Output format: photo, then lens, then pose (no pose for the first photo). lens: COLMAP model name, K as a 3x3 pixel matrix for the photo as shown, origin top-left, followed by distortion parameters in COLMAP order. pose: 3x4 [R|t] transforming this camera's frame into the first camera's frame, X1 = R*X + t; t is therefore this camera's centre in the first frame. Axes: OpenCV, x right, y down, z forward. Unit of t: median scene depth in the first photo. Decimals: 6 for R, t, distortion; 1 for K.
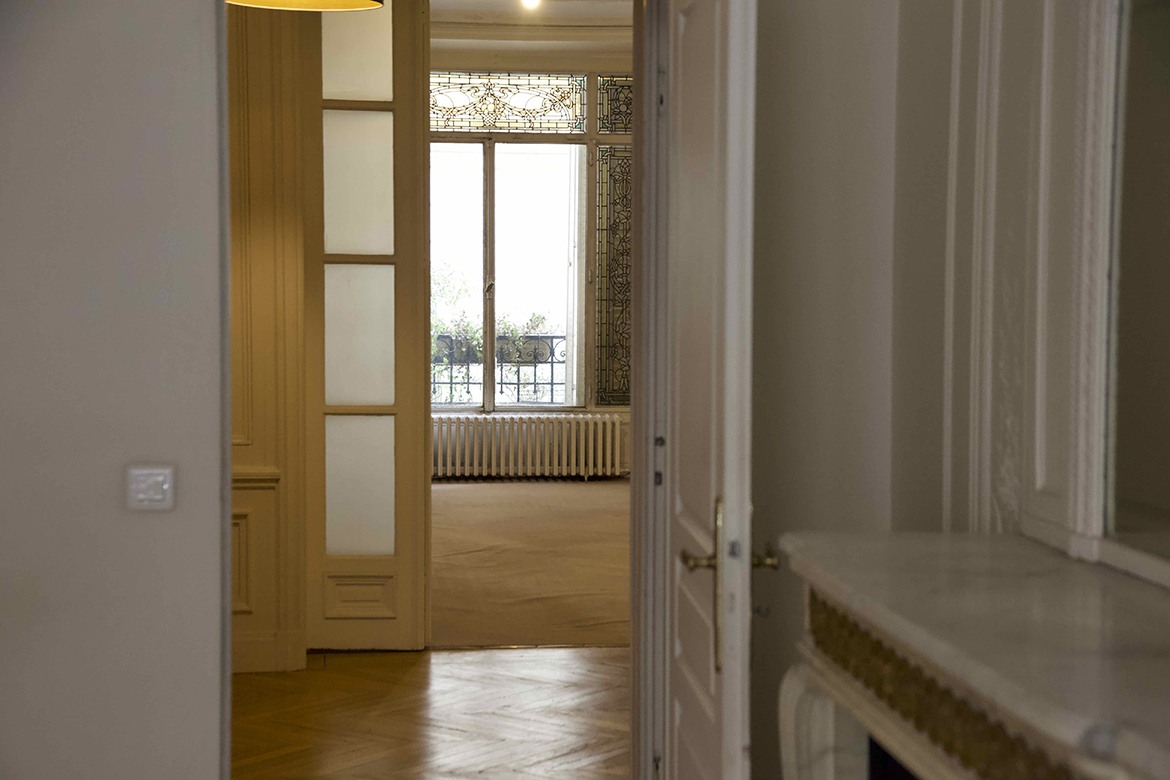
lens RADIAL K [[2275.6, 0, 585.0], [0, 2275.6, 390.0], [0, 0, 1]] dist [0.049245, 0.070246]
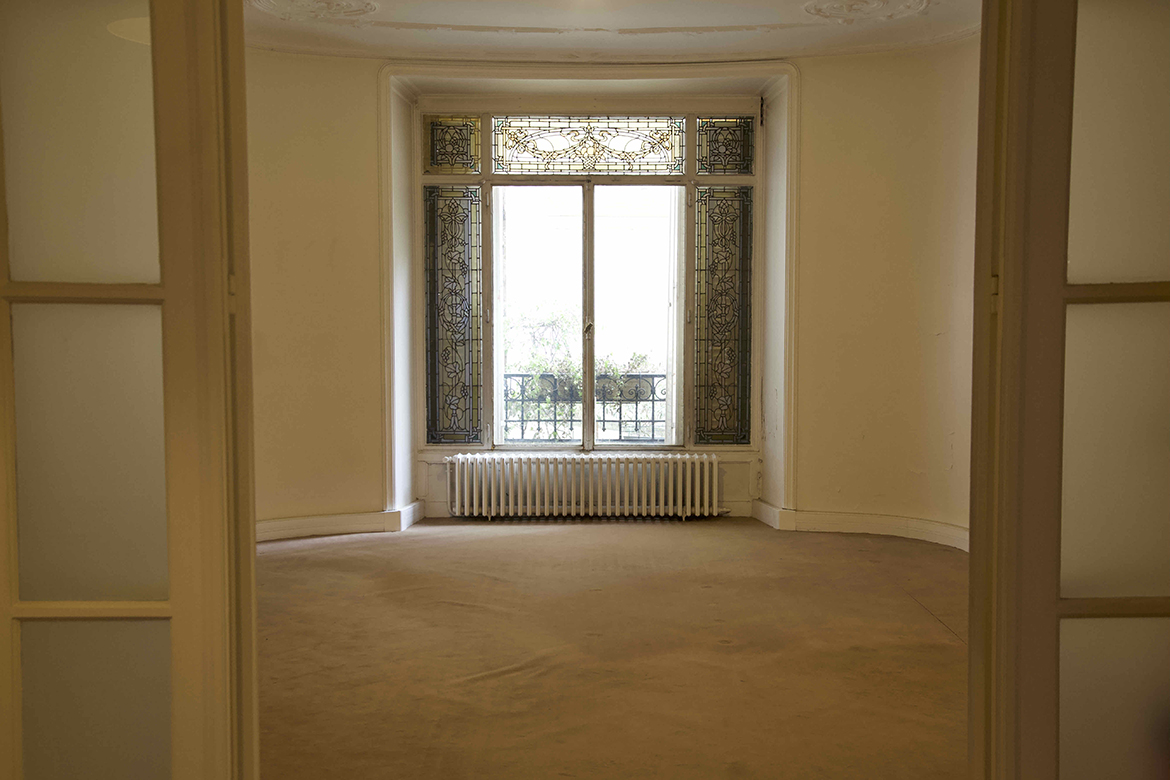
lens RADIAL K [[1163.1, 0, 585.0], [0, 1163.1, 390.0], [0, 0, 1]] dist [-0.015655, -0.003514]
pose [[0.992370, 0.002253, -0.123278, 0.020246], [-0.000353, 0.999881, 0.015437, -0.025388], [0.123298, -0.015275, 0.992252, 0.483118]]
